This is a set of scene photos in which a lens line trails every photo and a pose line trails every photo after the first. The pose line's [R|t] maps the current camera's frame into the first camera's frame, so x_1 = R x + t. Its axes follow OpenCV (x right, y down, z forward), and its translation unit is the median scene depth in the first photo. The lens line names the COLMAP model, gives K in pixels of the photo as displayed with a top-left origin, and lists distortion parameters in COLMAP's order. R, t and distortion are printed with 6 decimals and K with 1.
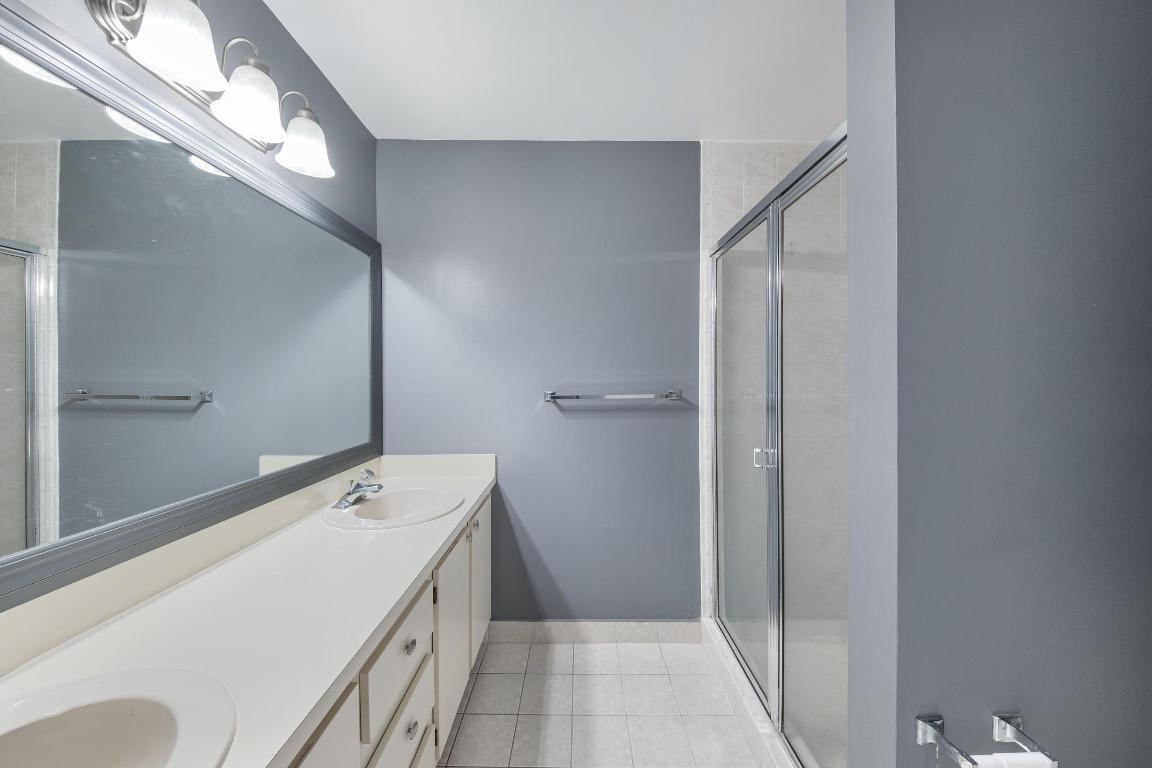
lens RADIAL K [[390.4, 0, 576.7], [0, 390.4, 379.3], [0, 0, 1]] dist [0.001390, -0.000206]
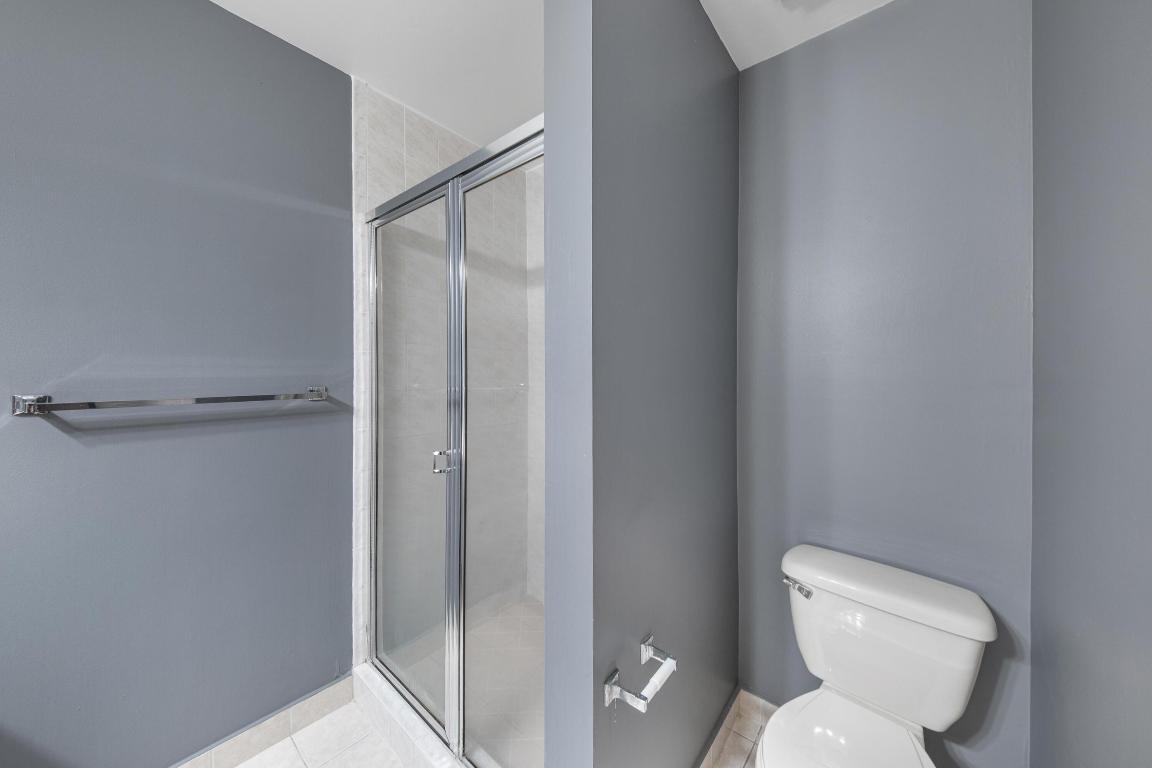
lens RADIAL K [[390.4, 0, 576.7], [0, 390.4, 379.3], [0, 0, 1]] dist [0.001390, -0.000206]
pose [[0.635463, -0.000175, 0.772131, -0.011494], [-0.010873, 0.999899, 0.009175, 0.000707], [-0.772055, -0.014225, 0.635397, 0.144536]]
